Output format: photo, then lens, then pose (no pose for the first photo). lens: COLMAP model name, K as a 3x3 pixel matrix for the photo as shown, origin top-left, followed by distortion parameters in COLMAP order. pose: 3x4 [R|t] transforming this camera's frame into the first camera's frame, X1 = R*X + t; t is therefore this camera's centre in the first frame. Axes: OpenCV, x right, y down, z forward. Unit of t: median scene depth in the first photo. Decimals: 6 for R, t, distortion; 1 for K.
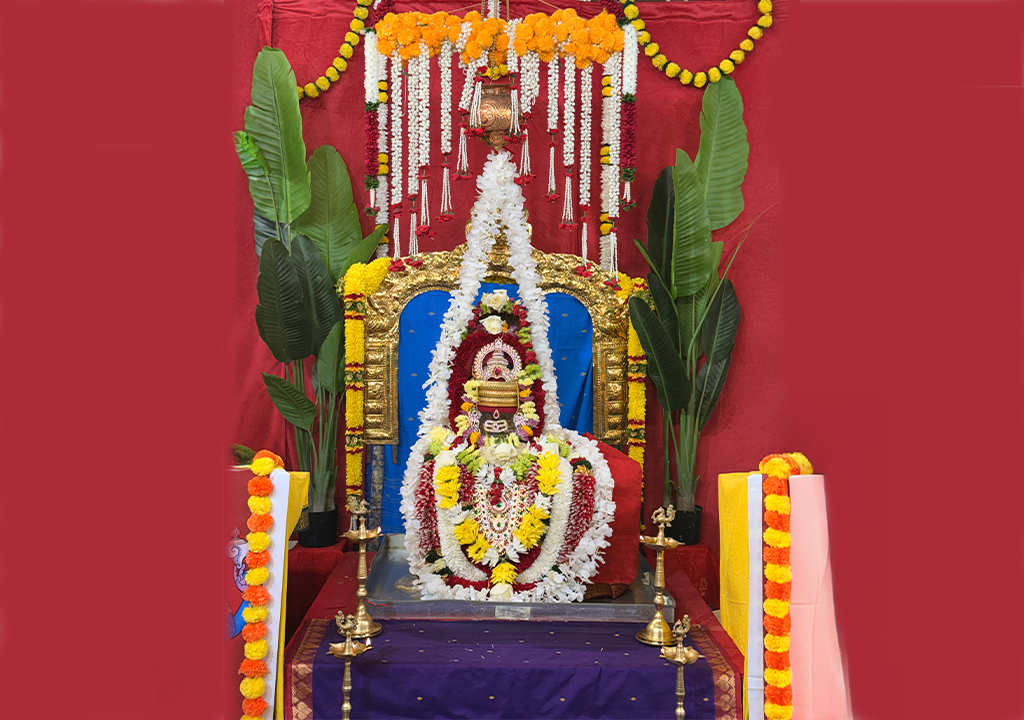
lens RADIAL K [[963.2, 0, 510.3], [0, 963.2, 385.0], [0, 0, 1]] dist [0.130258, 0.003380]
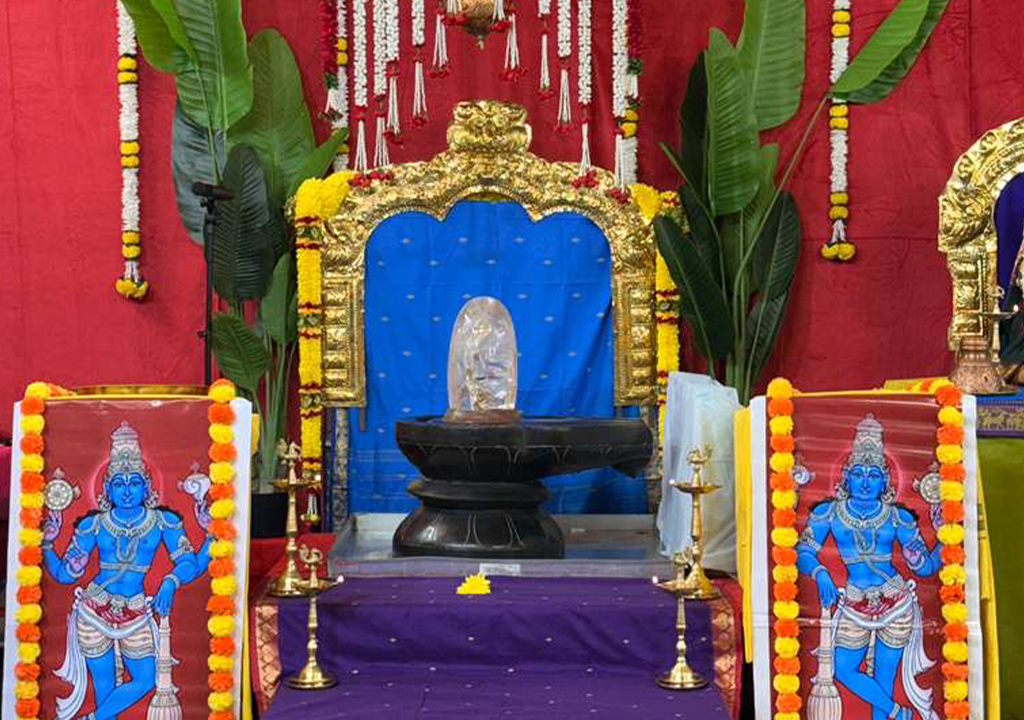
lens RADIAL K [[1670.5, 0, 515.5], [0, 1670.5, 397.2], [0, 0, 1]] dist [0.096468, 0.023390]
pose [[0.999650, -0.013619, -0.022660, 0.037910], [0.013657, 0.999906, 0.001517, 0.053561], [0.022638, -0.001826, 0.999742, -0.368220]]
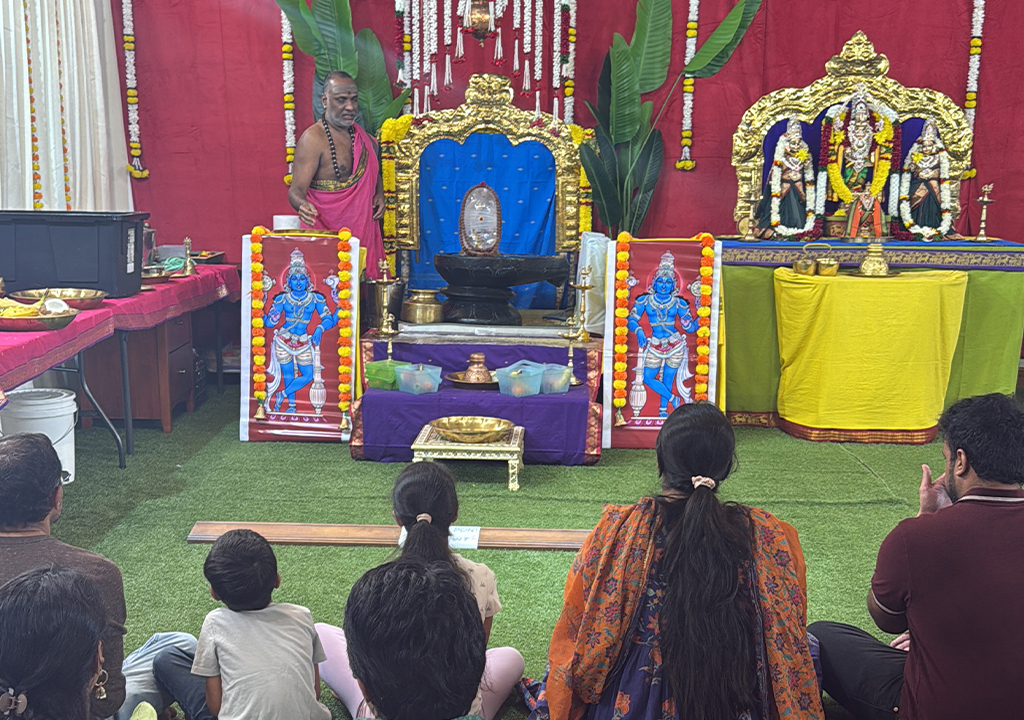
lens RADIAL K [[1115.5, 0, 494.3], [0, 1115.5, 443.5], [0, 0, 1]] dist [0.183587, -0.294365]
pose [[0.998364, 0.013742, -0.055504, 0.094692], [-0.004676, 0.987063, 0.160266, 0.079466], [0.056988, -0.159744, 0.985512, -0.712577]]
